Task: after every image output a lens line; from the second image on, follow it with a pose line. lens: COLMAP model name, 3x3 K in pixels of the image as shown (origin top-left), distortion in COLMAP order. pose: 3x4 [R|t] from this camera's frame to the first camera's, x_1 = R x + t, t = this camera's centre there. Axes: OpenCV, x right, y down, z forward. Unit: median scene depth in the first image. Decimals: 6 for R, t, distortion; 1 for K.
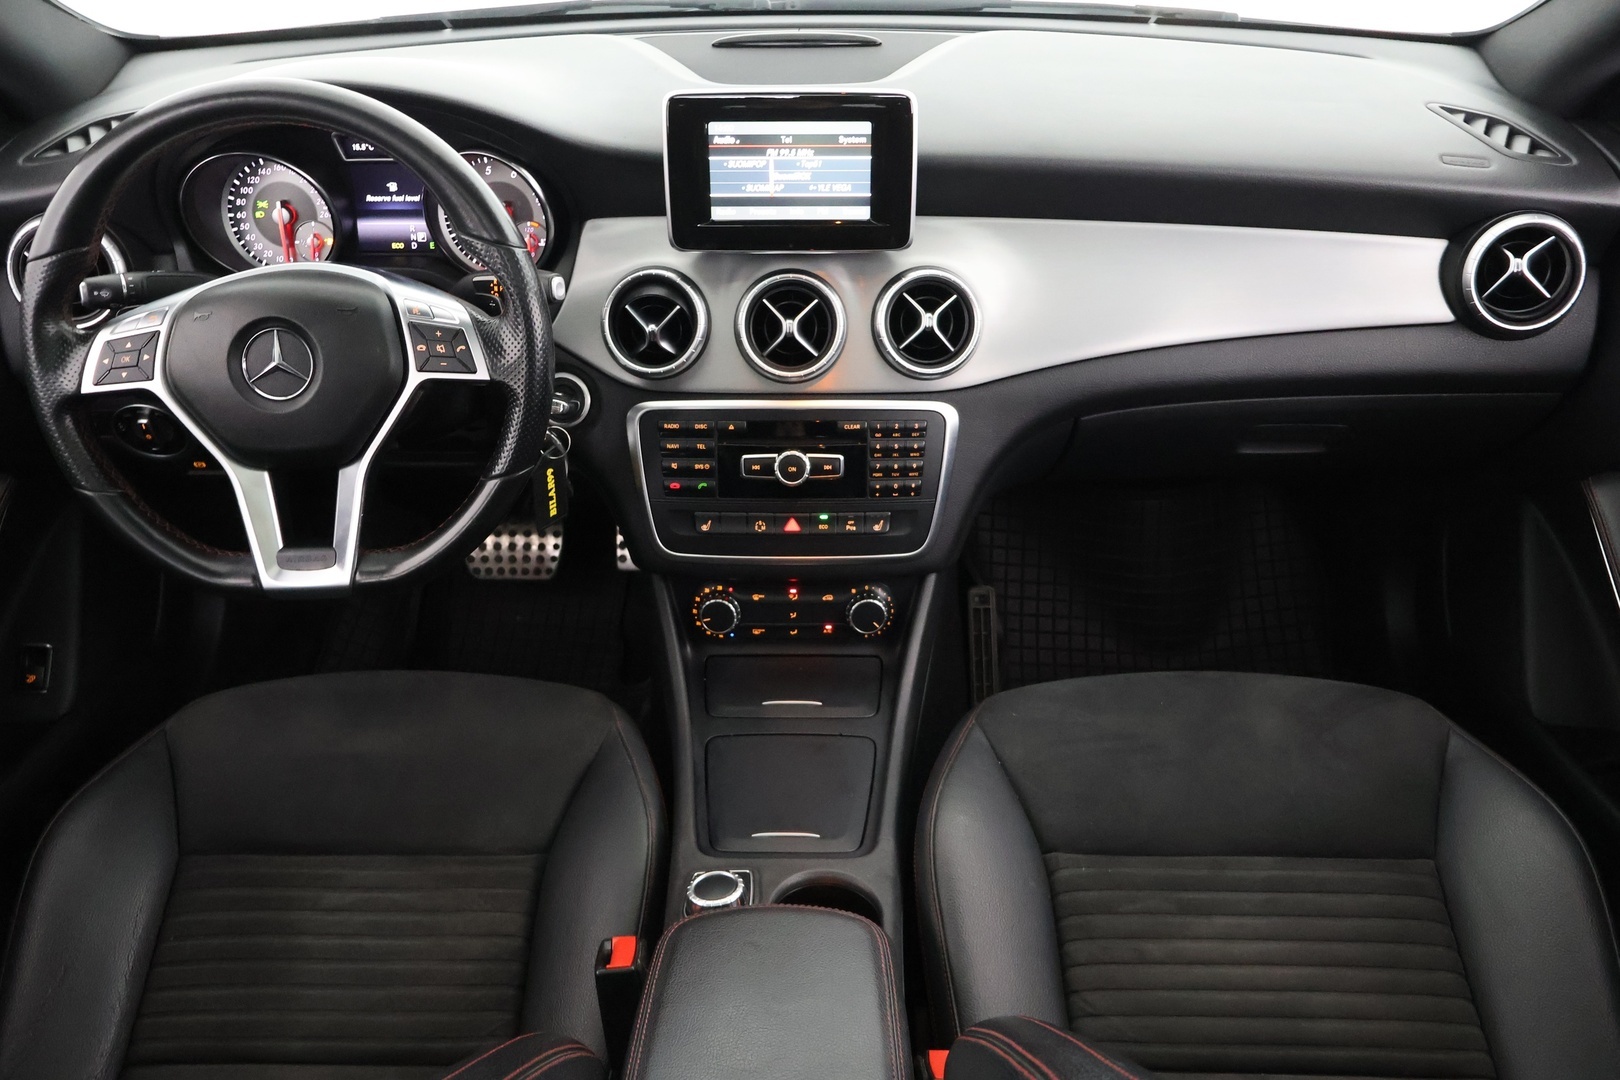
lens RADIAL K [[1358.7, 0, 803.0], [0, 1358.7, 535.1], [0, 0, 1]] dist [-0.005896, 0.008298]
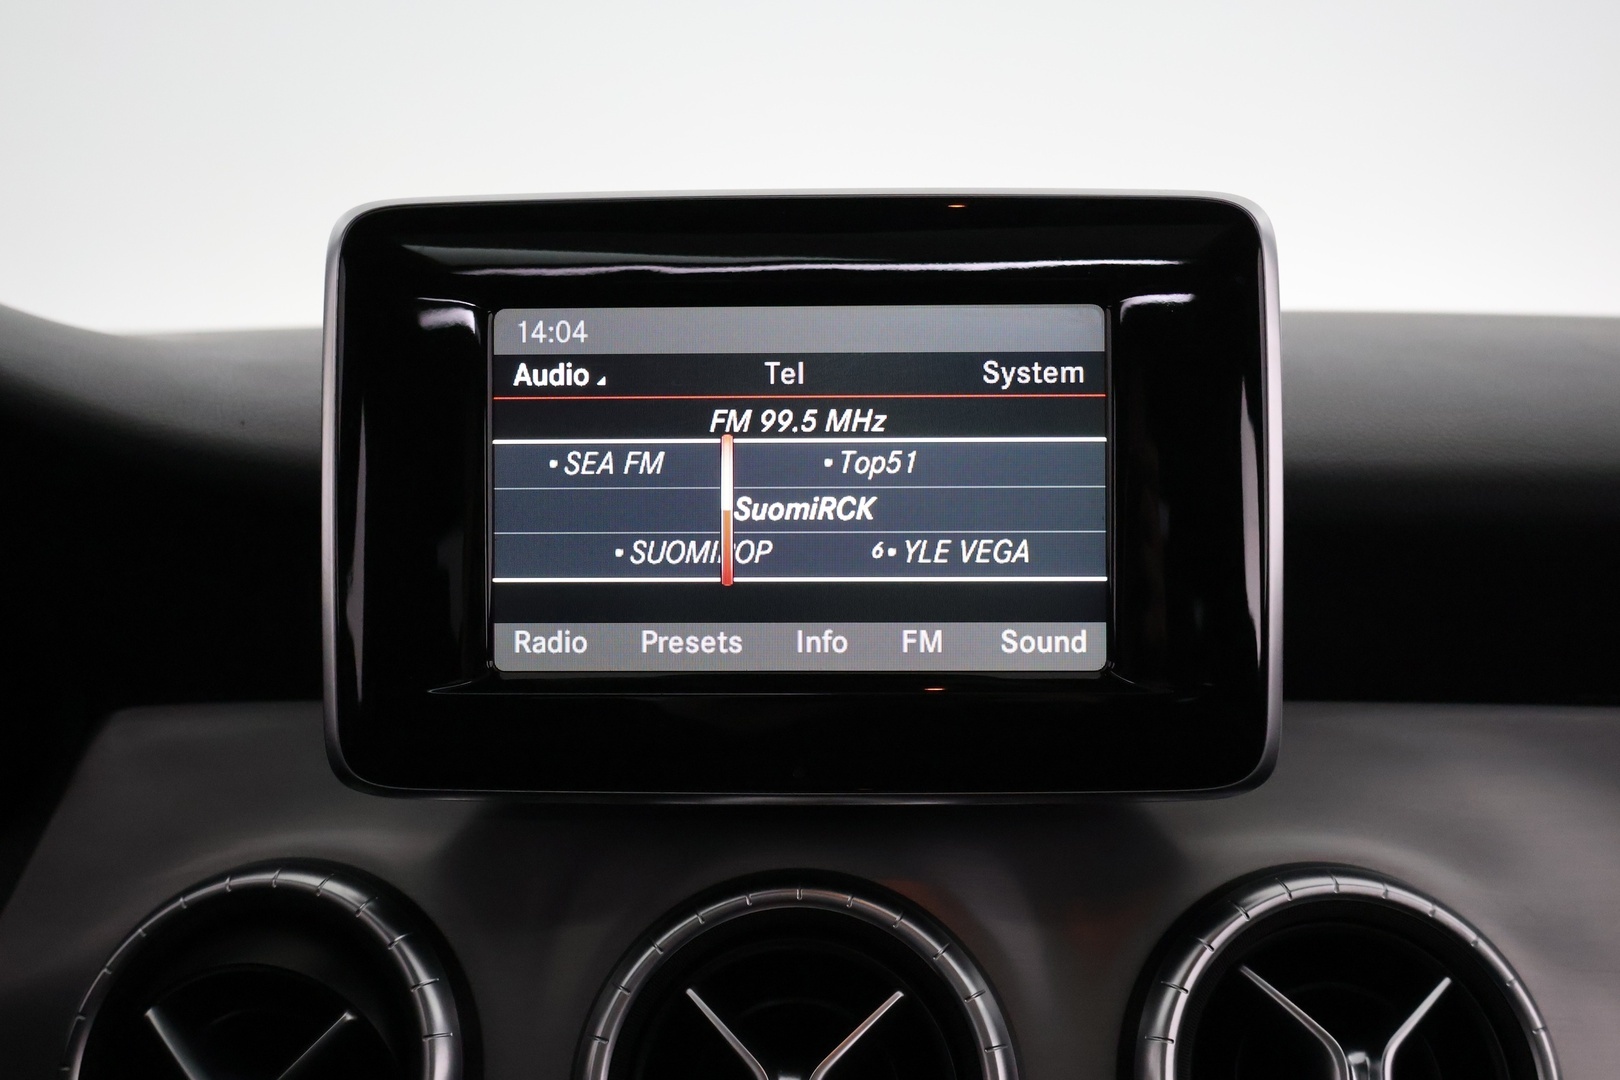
lens RADIAL K [[1732.7, 0, 799.9], [0, 1732.7, 532.3], [0, 0, 1]] dist [-0.014701, 0.000000]
pose [[0.999697, 0.000625, -0.024607, -0.000606], [-0.011320, 0.899369, -0.437043, -0.106699], [0.021857, 0.437189, 0.899104, 0.657106]]
